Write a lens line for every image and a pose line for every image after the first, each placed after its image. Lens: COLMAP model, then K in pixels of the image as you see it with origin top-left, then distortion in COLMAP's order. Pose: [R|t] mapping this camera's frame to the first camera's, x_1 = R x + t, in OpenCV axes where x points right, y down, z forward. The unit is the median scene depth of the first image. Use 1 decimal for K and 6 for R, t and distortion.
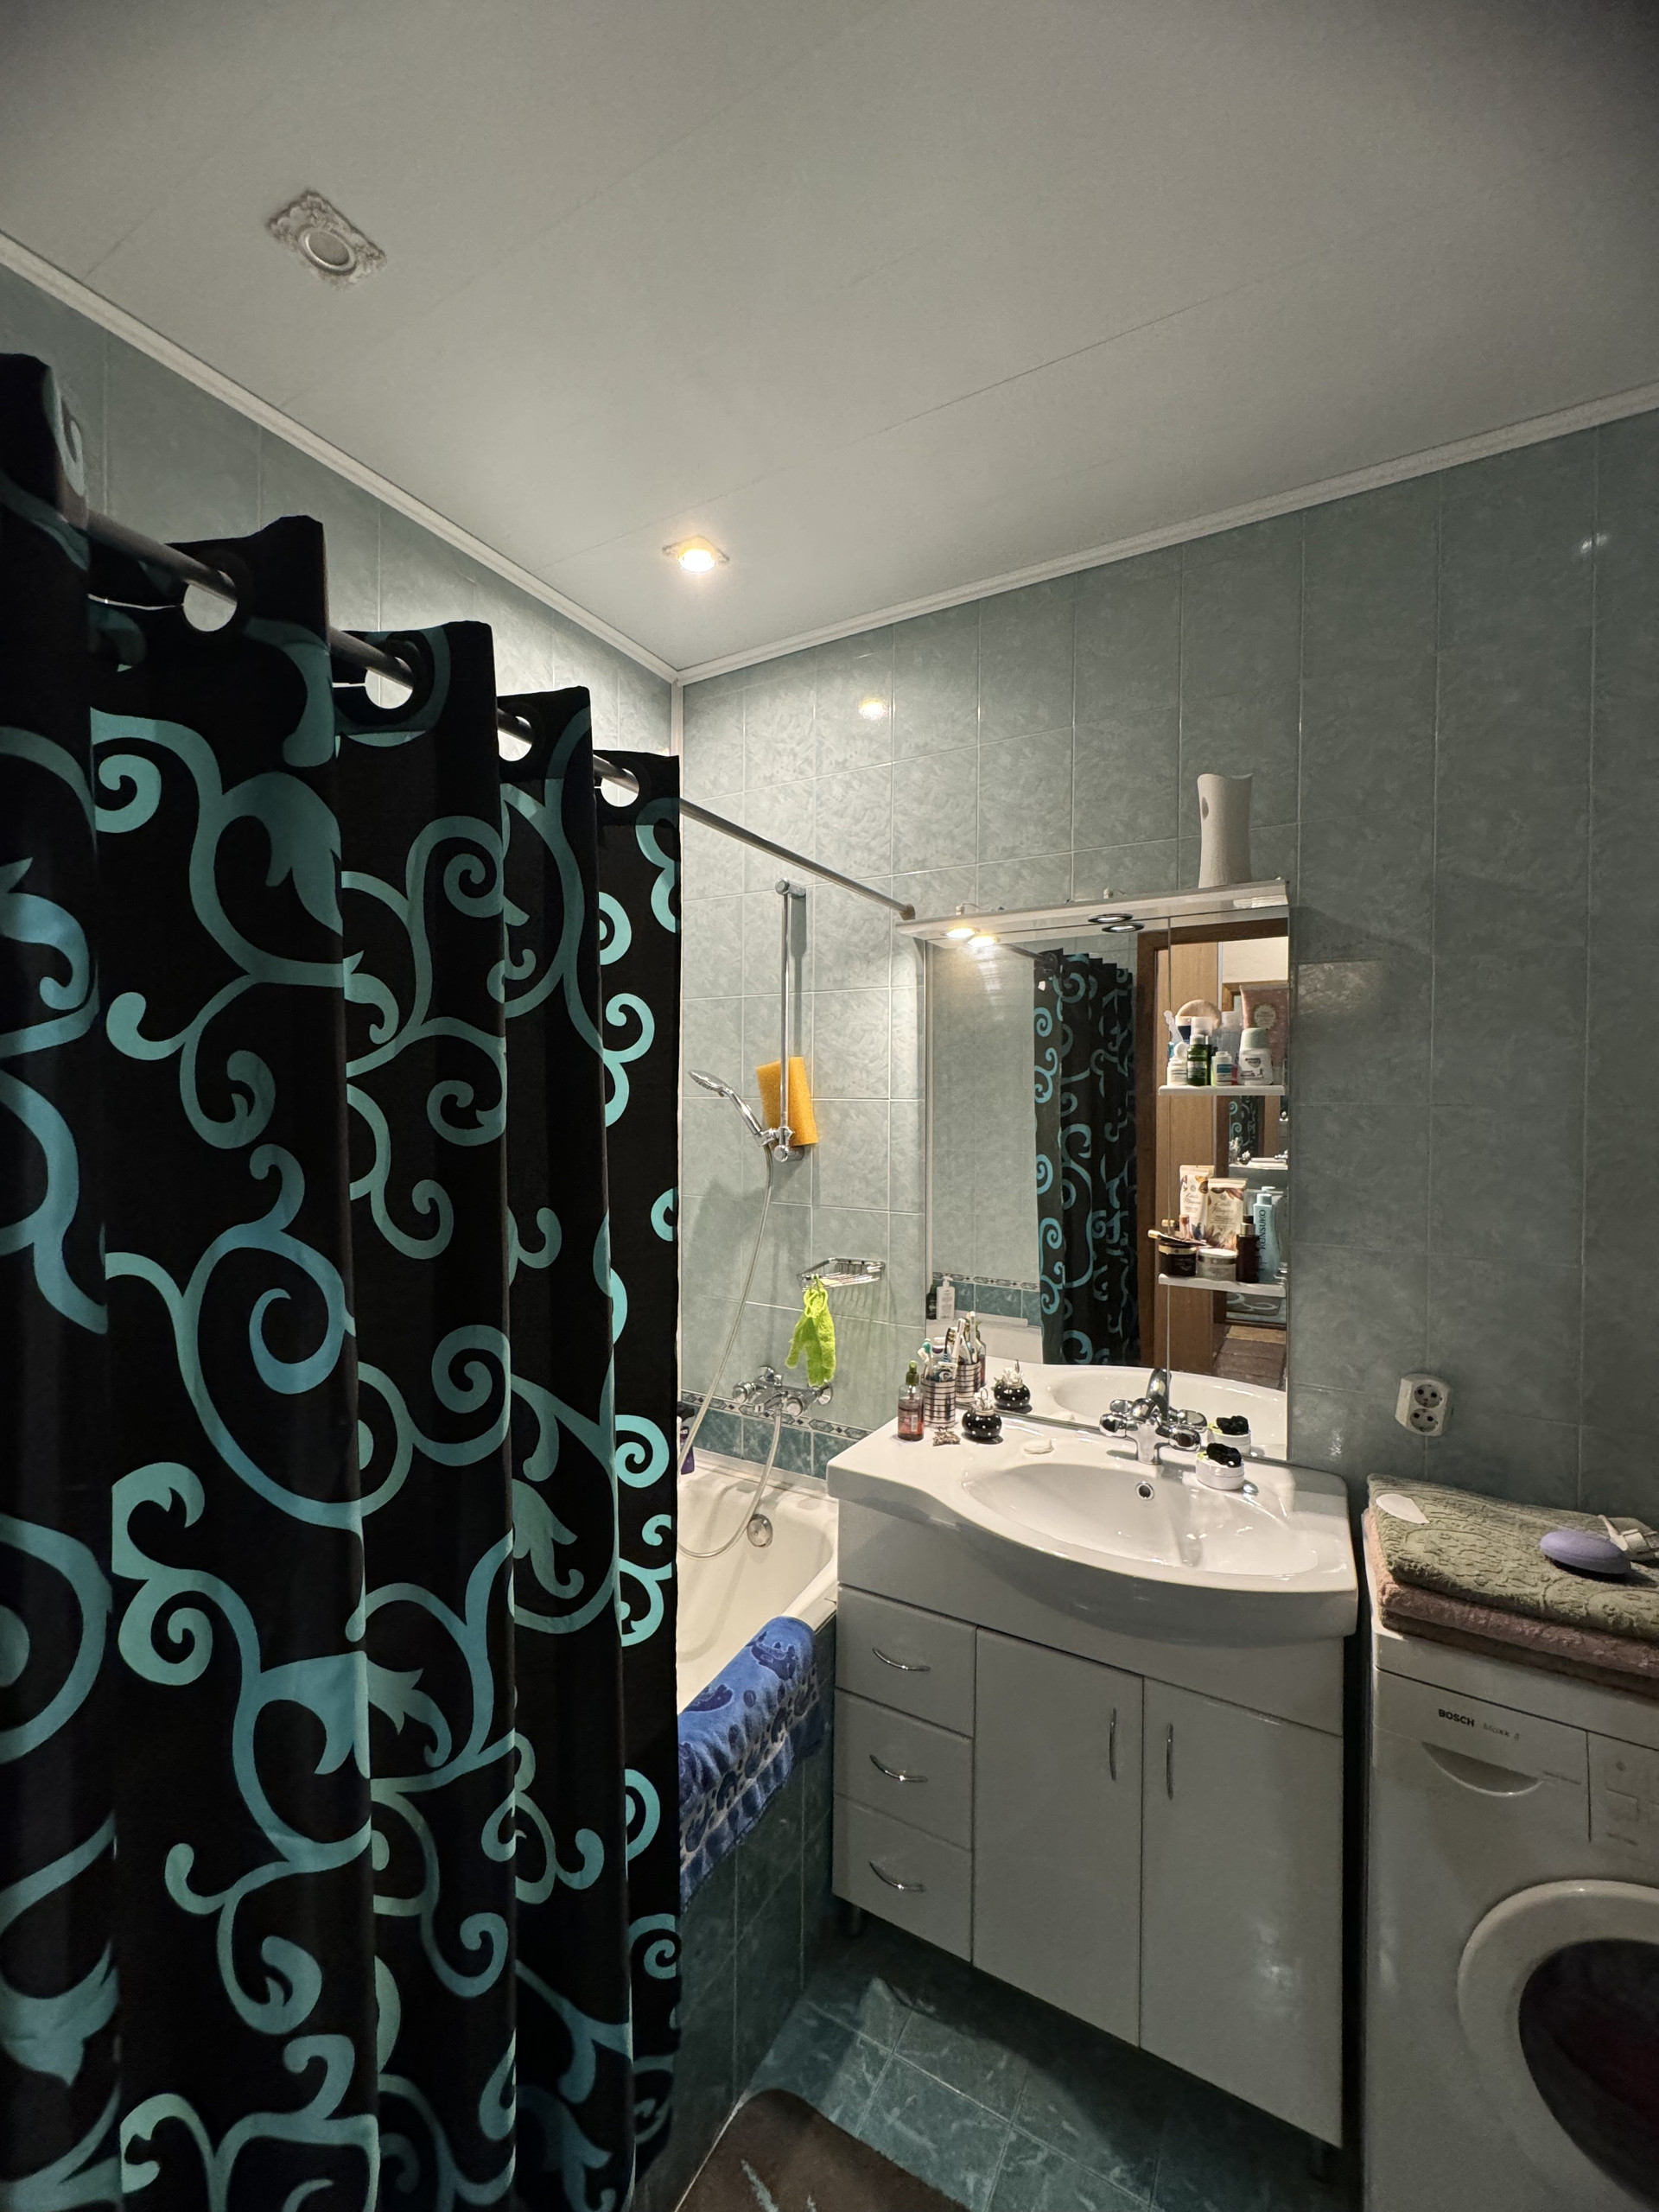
lens RADIAL K [[881.5, 0, 822.5], [0, 881.5, 1100.7], [0, 0, 1]] dist [-0.002541, 0.000350]
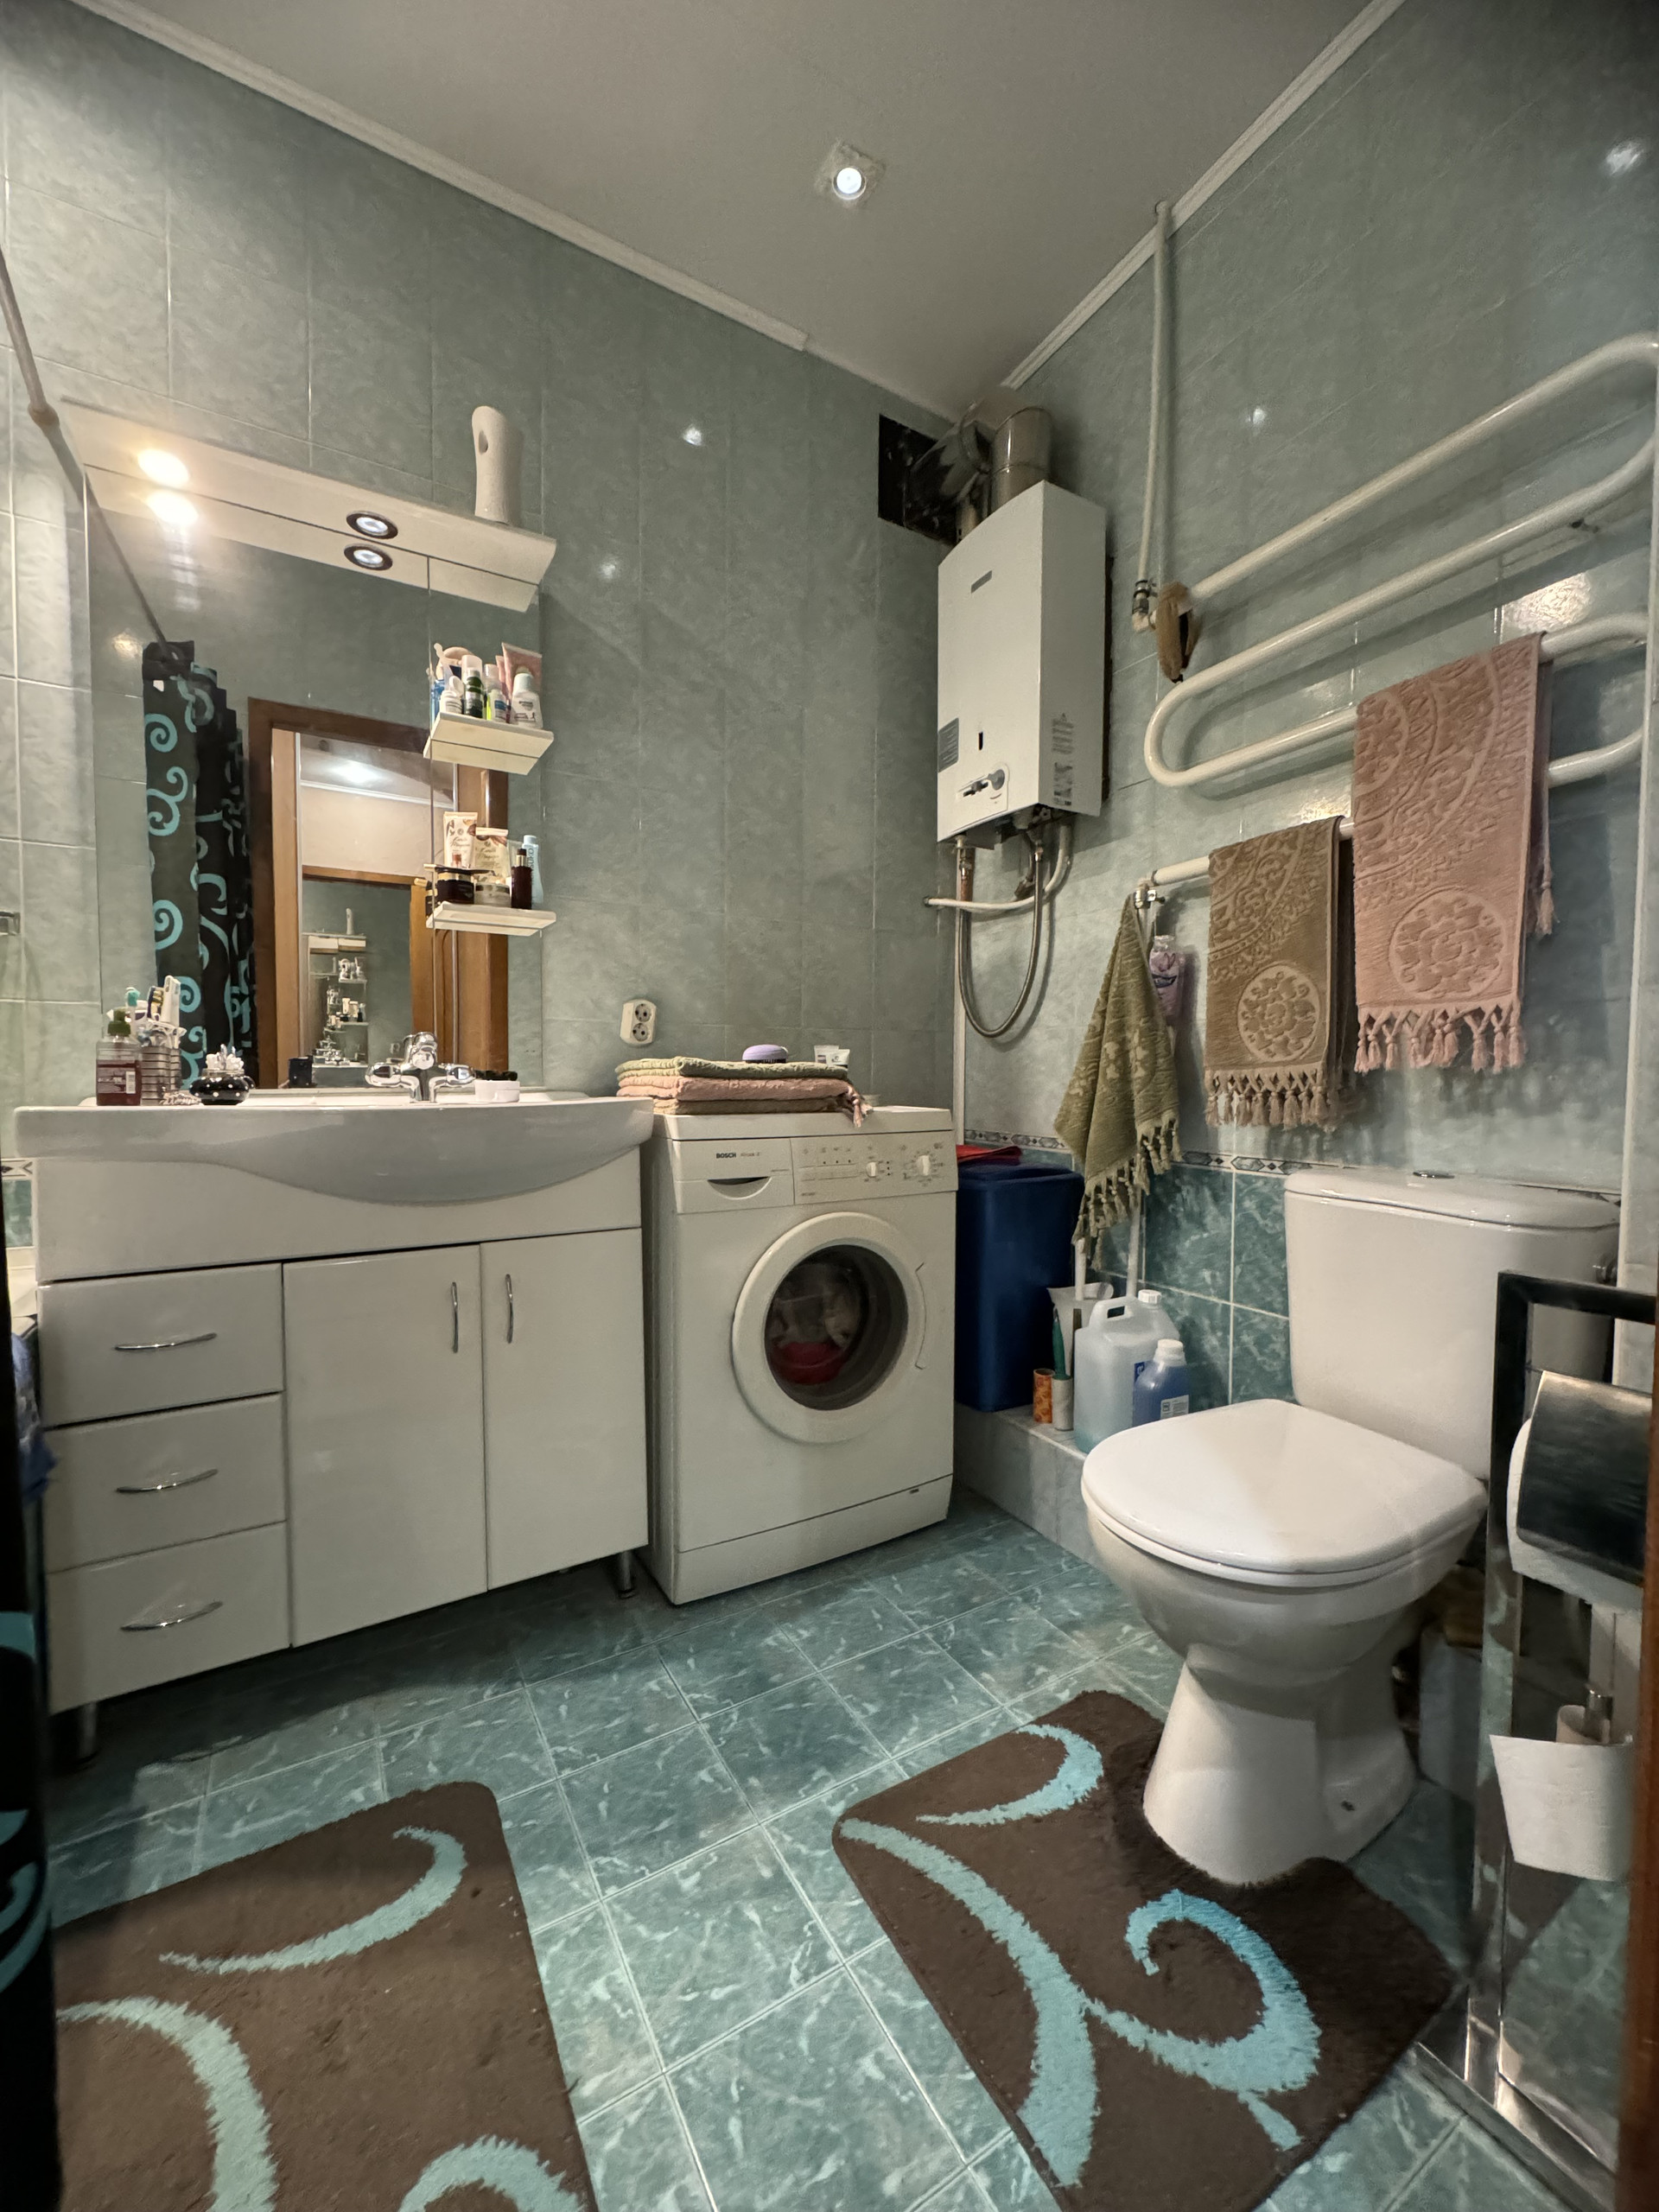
lens RADIAL K [[881.5, 0, 825.4], [0, 881.5, 1112.0], [0, 0, 1]] dist [-0.002541, 0.000350]
pose [[0.494459, -0.036619, 0.868429, -0.293250], [0.003714, 0.999192, 0.040018, 0.414539], [-0.869193, -0.016562, 0.494196, 0.125929]]
